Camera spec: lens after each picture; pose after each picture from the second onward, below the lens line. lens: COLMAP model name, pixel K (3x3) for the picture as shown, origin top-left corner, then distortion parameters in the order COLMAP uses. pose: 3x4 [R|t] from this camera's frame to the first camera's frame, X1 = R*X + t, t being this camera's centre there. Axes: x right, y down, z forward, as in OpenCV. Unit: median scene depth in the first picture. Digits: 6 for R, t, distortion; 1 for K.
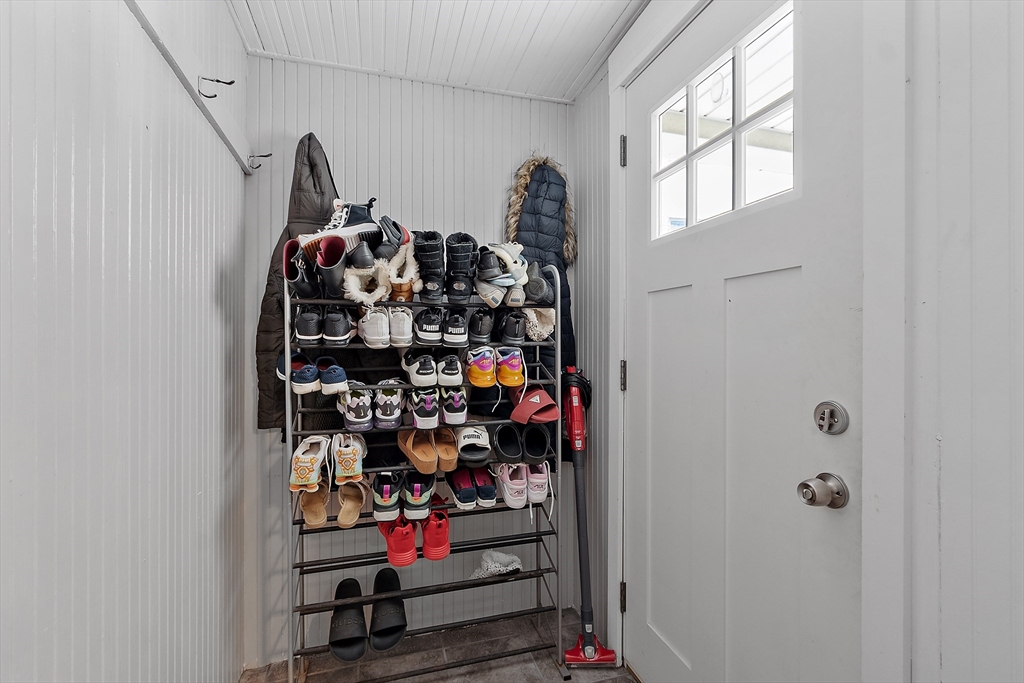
lens RADIAL K [[448.1, 0, 506.6], [0, 448.1, 344.7], [0, 0, 1]] dist [-0.001432, -0.000077]
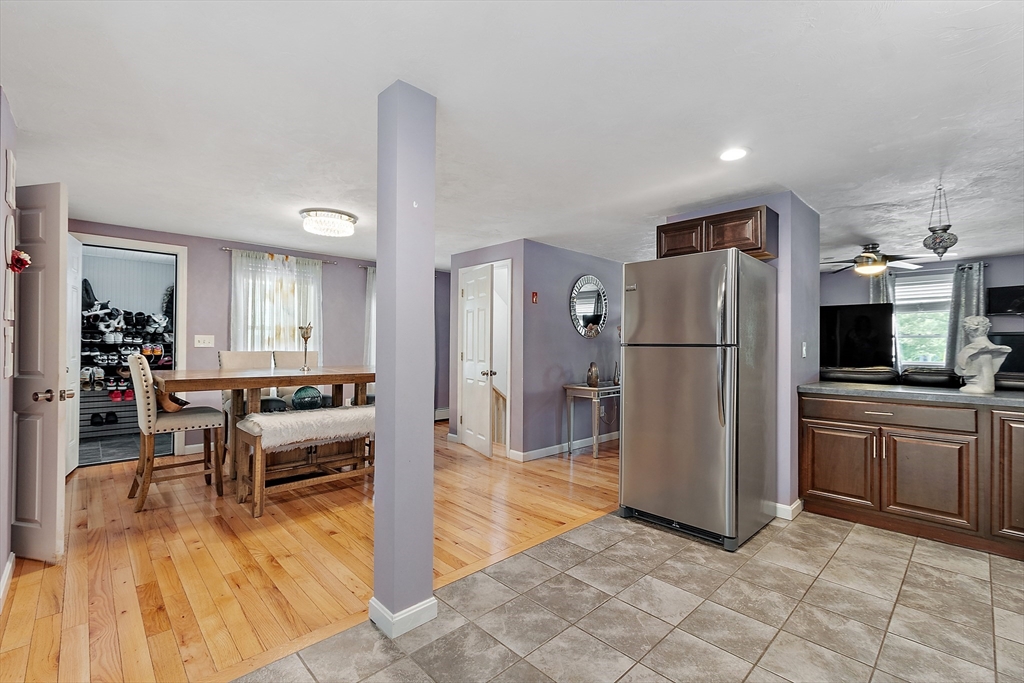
lens RADIAL K [[443.4, 0, 503.5], [0, 443.4, 338.1], [0, 0, 1]] dist [-0.001004, -0.000004]
pose [[0.889433, 0.019953, 0.456629, 0.922031], [-0.009720, 0.999646, -0.024748, 0.021594], [-0.456962, 0.017573, 0.889313, -3.701141]]
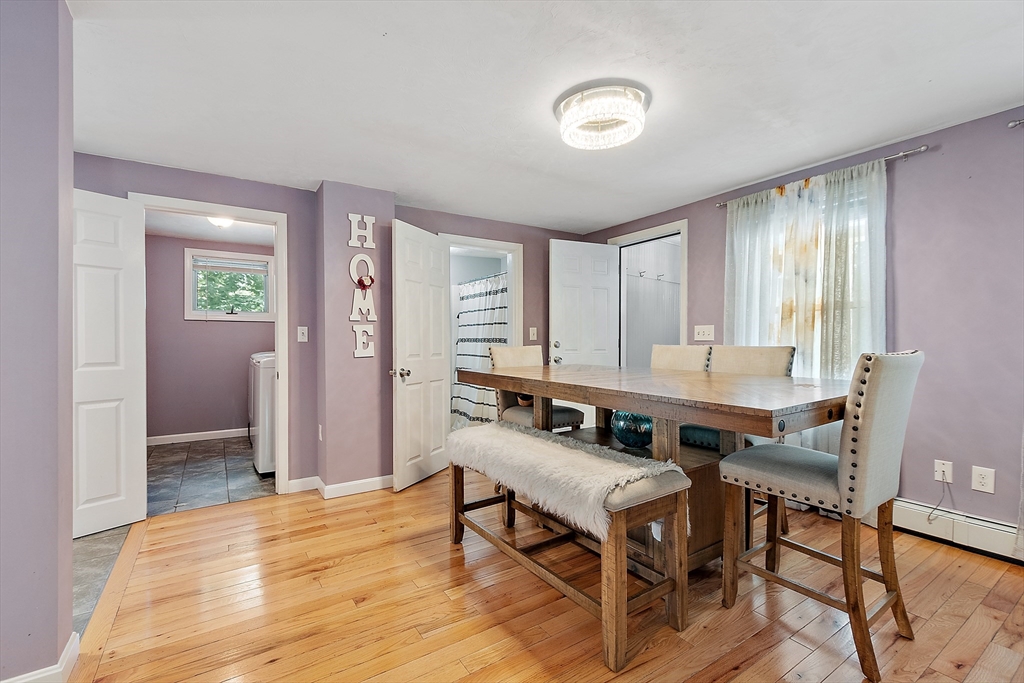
lens RADIAL K [[448.1, 0, 506.6], [0, 448.1, 344.7], [0, 0, 1]] dist [-0.001432, -0.000077]
pose [[0.290863, 0.010844, -0.956703, 2.534252], [-0.006162, 0.999936, 0.009461, 0.034050], [0.956745, 0.003143, 0.290911, -1.670056]]
